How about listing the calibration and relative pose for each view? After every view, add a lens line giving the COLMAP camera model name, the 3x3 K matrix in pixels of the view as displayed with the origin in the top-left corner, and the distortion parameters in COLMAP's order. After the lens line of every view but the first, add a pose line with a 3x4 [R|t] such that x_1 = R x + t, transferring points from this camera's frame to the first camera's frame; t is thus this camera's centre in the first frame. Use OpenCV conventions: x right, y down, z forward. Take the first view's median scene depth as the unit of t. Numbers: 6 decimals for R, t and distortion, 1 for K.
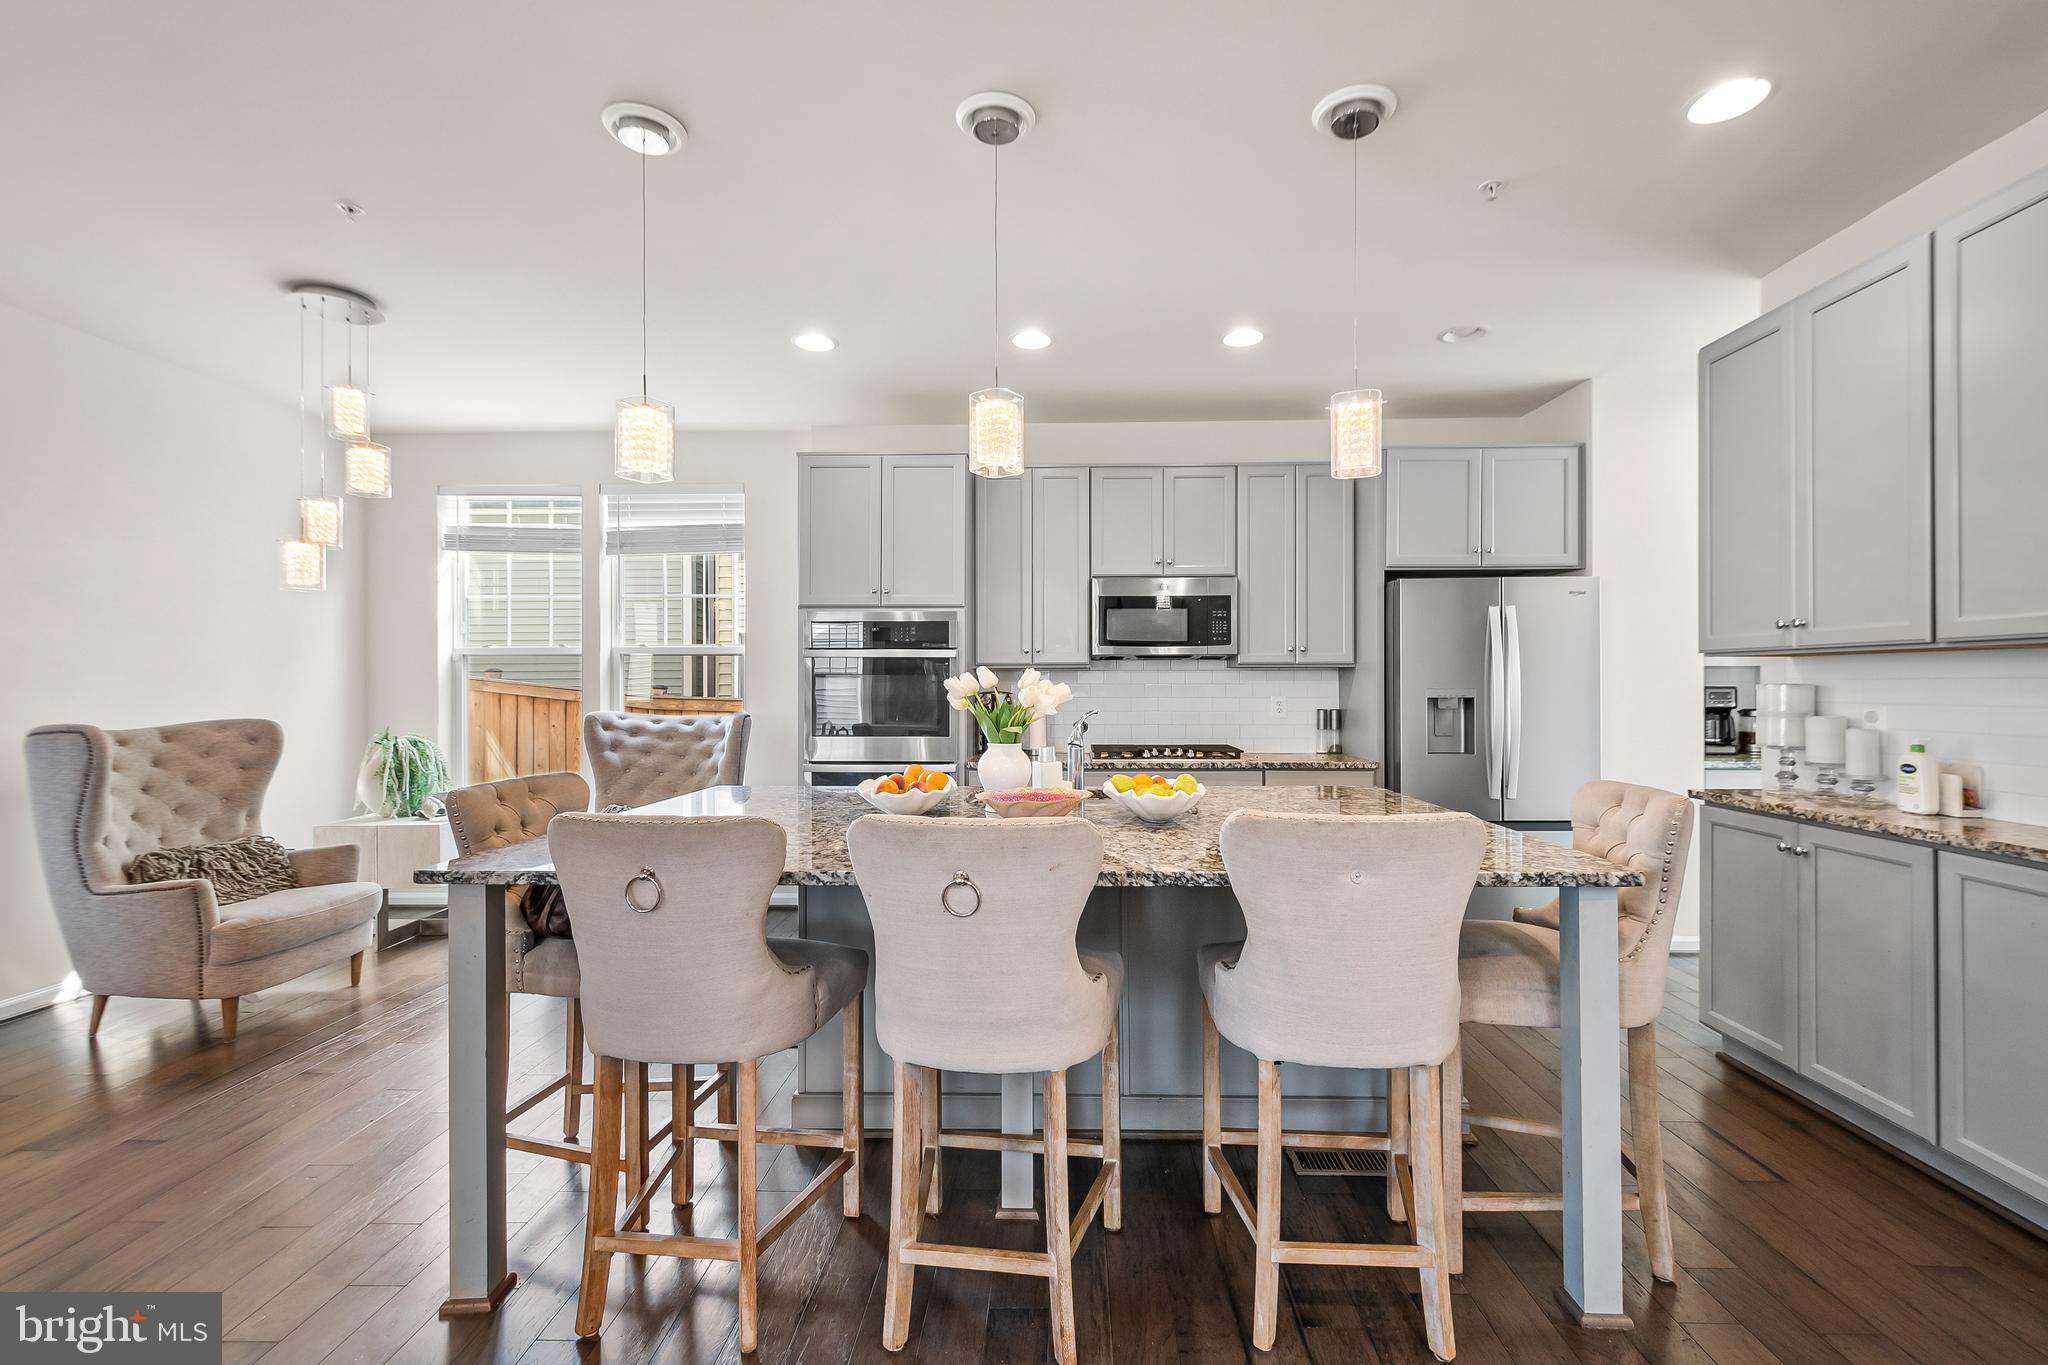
lens RADIAL K [[898.4, 0, 1044.7], [0, 898.4, 678.9], [0, 0, 1]] dist [0.003184, -0.000320]
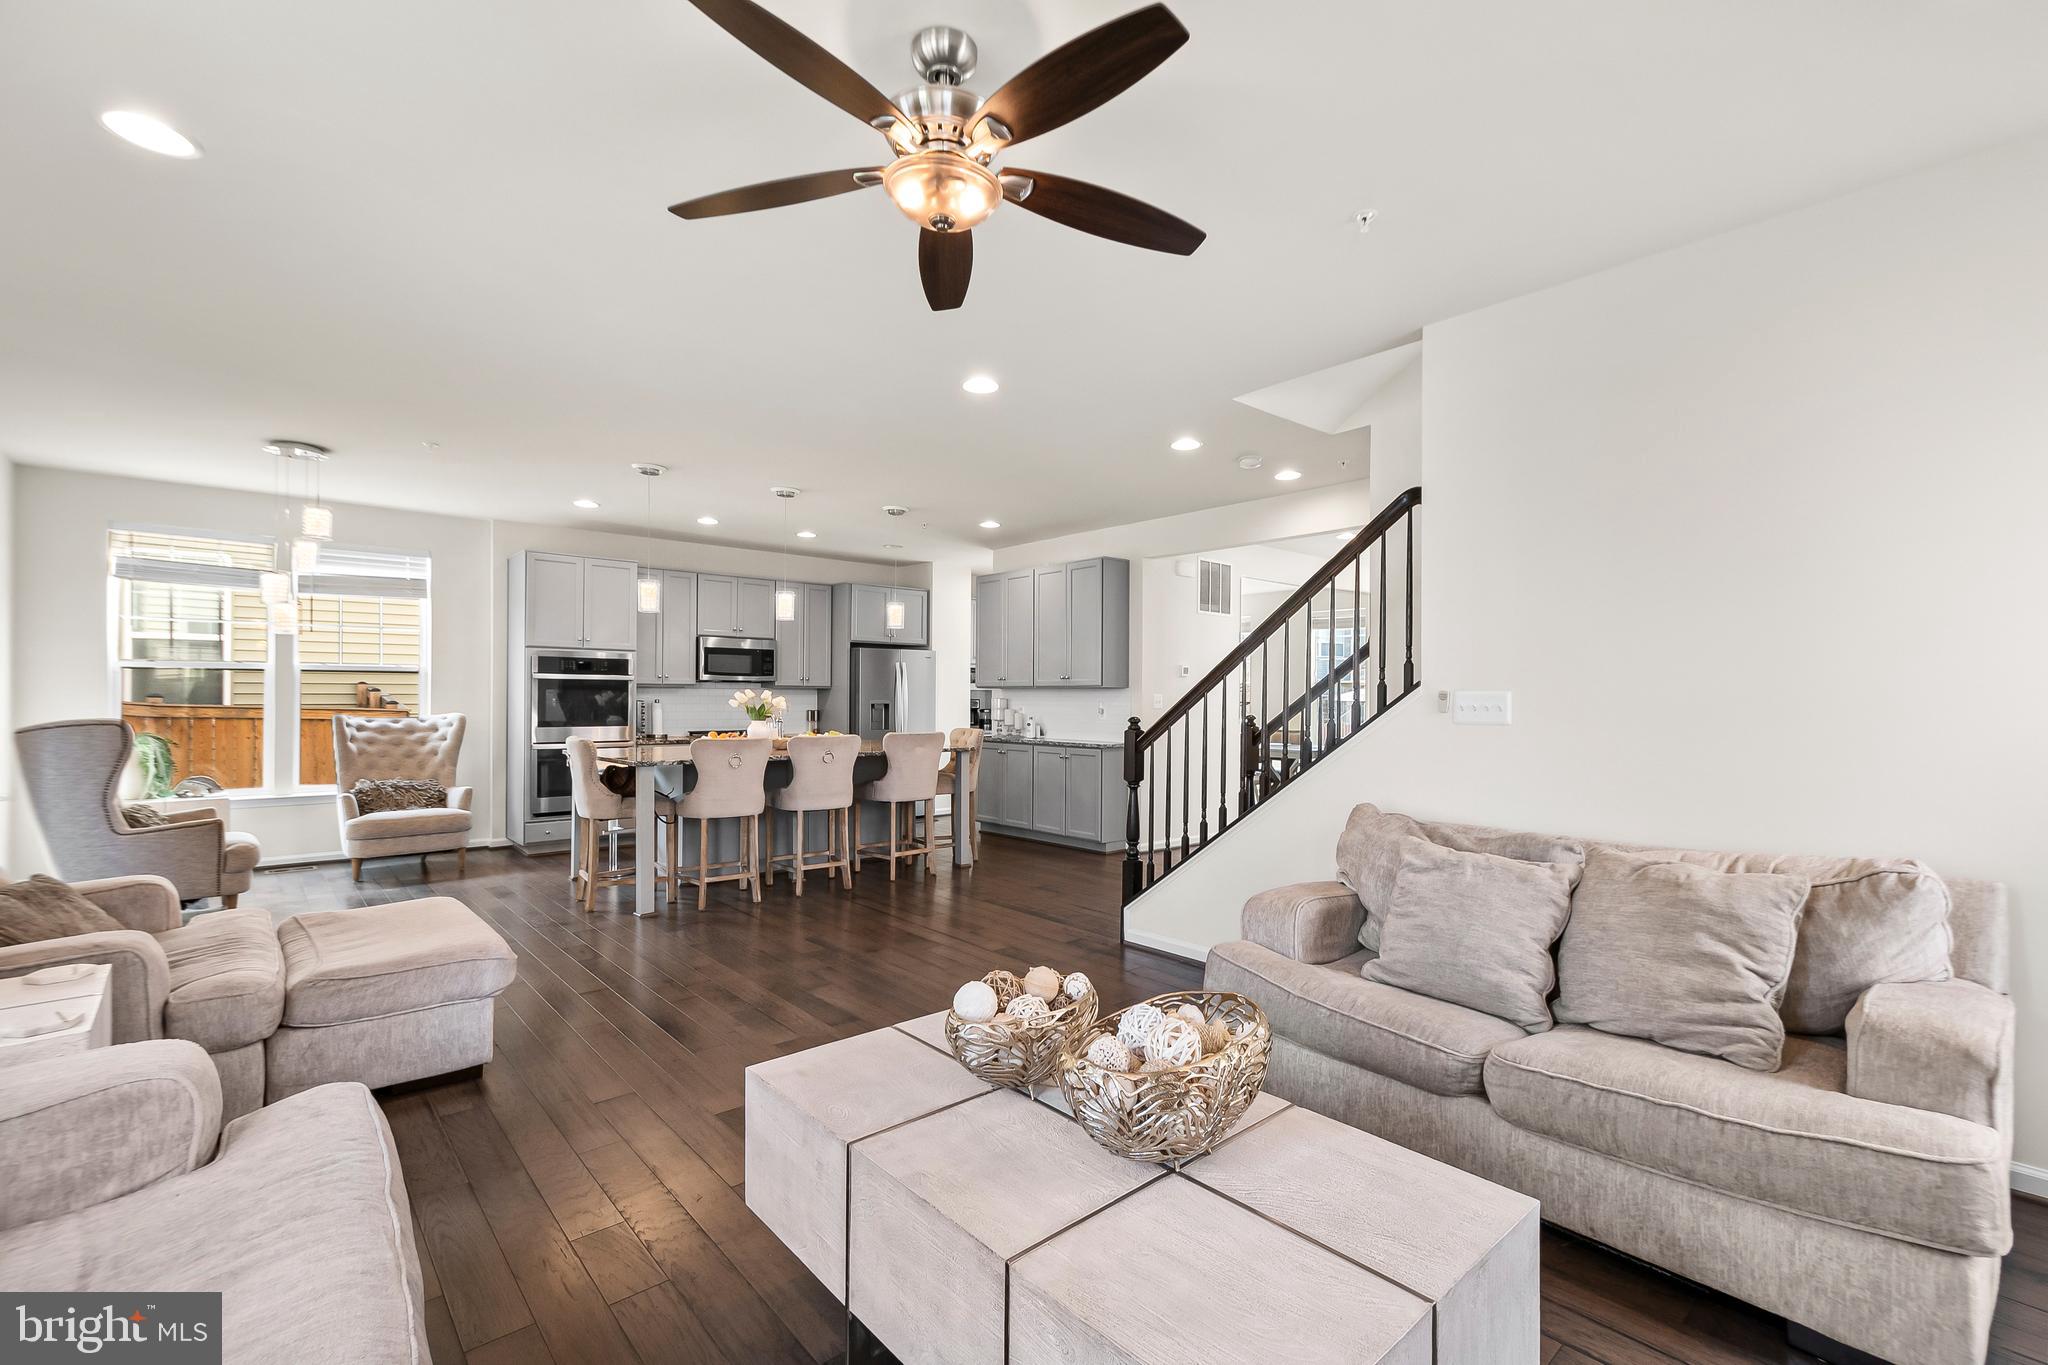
lens RADIAL K [[889.9, 0, 1051.0], [0, 889.9, 687.2], [0, 0, 1]] dist [0.004130, -0.000368]
pose [[0.720513, 0.013625, 0.693308, -0.741258], [-0.010283, 0.999907, -0.008964, -0.003888], [-0.693366, -0.000671, 0.720586, -0.837596]]
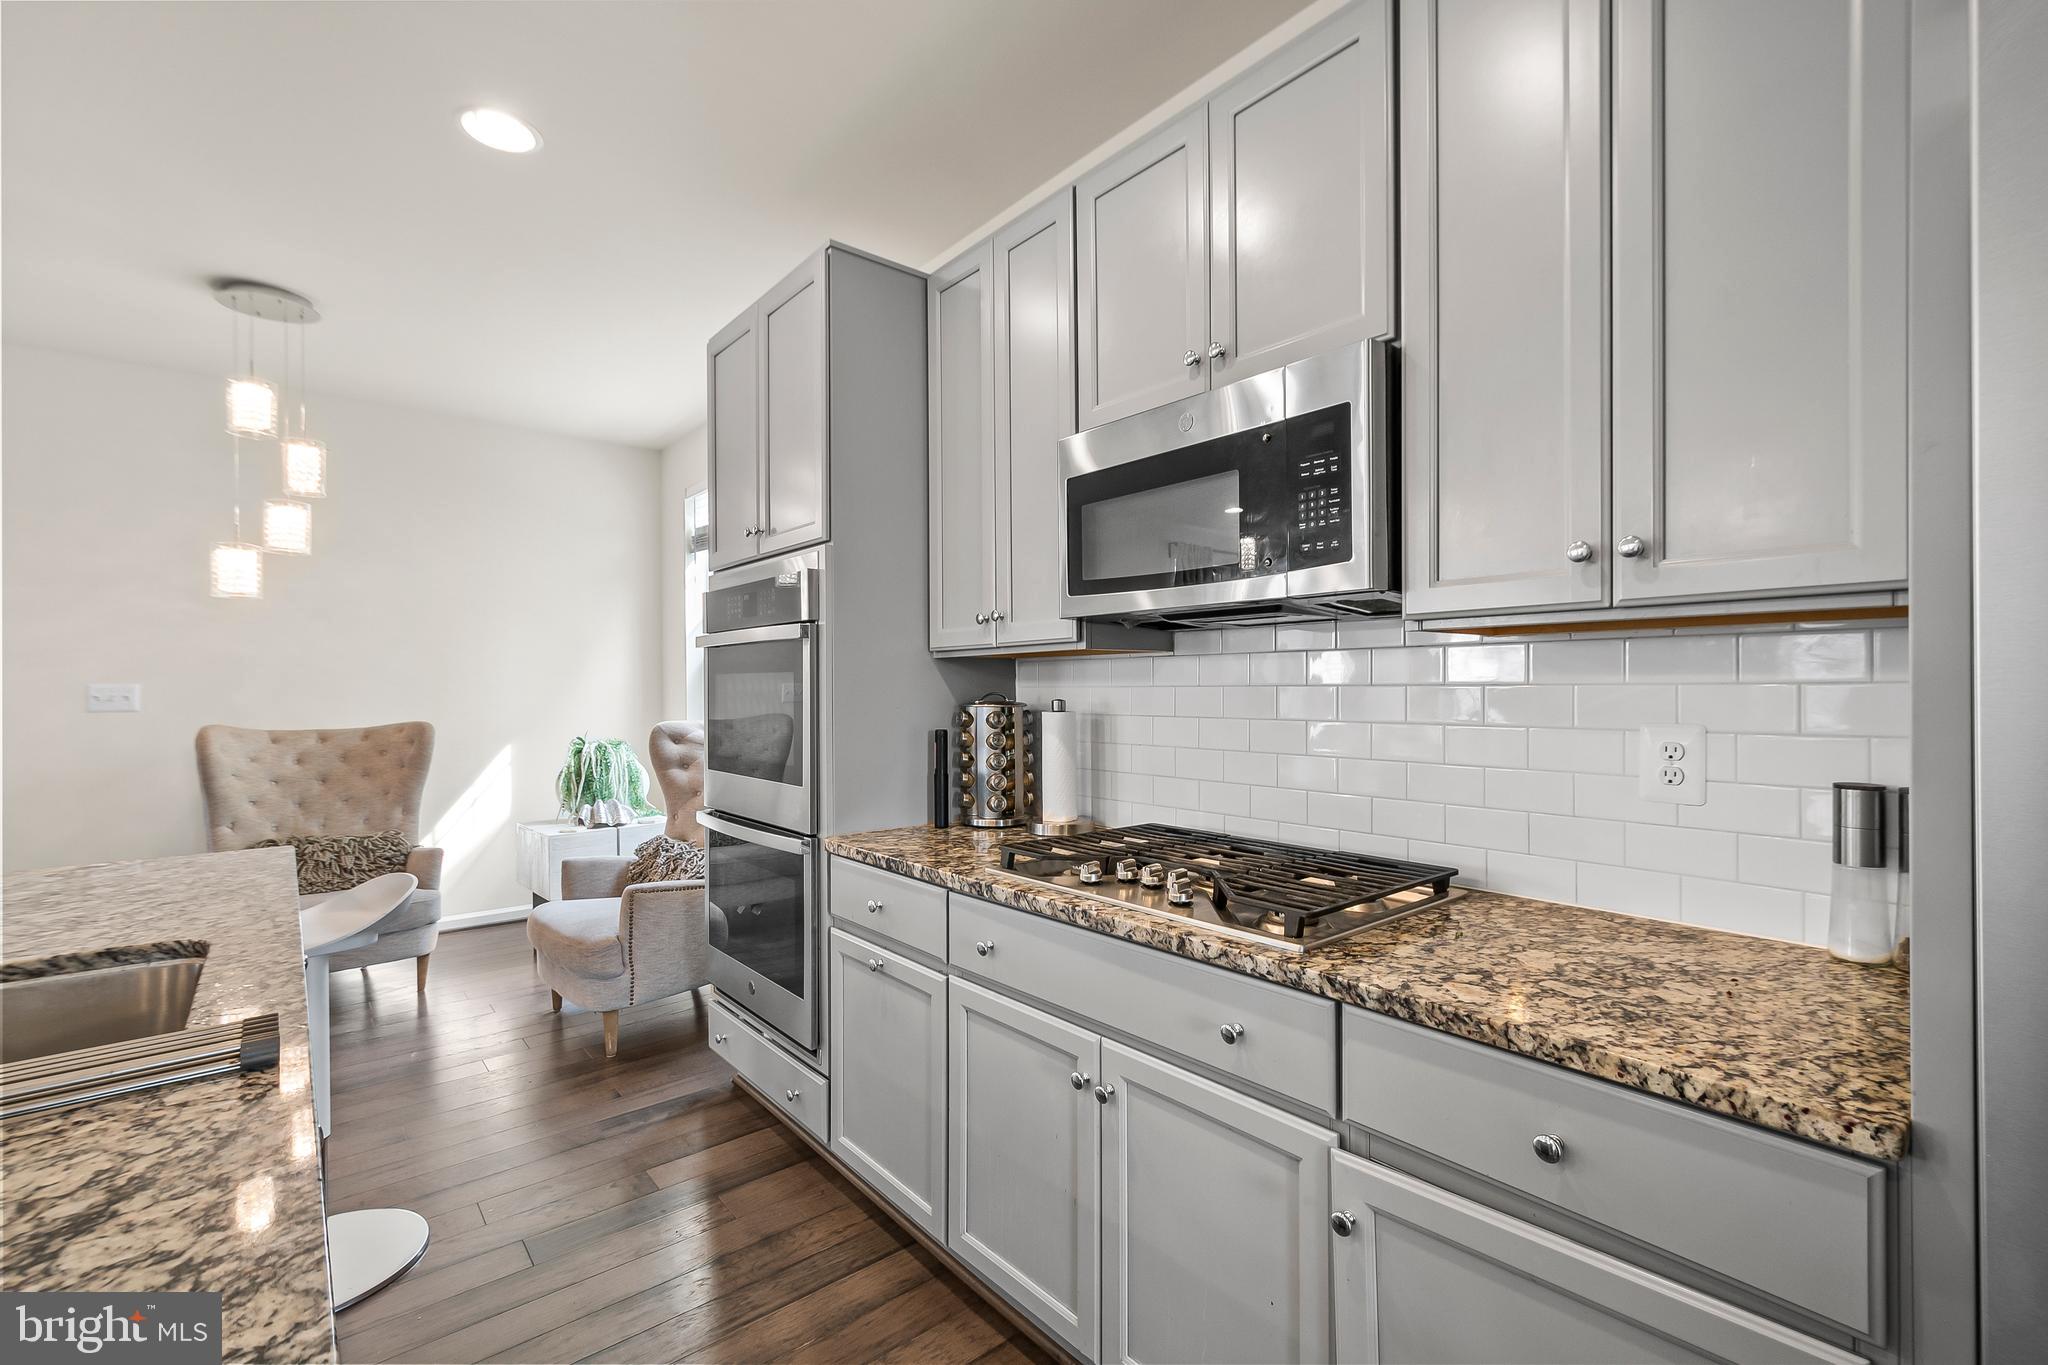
lens RADIAL K [[889.3, 0, 1040.4], [0, 889.3, 689.5], [0, 0, 1]] dist [0.005270, -0.000622]
pose [[0.670447, -0.000282, -0.741957, 0.400623], [0.009653, 0.999919, 0.008343, 0.003701], [0.741894, -0.012756, 0.670395, 0.781432]]
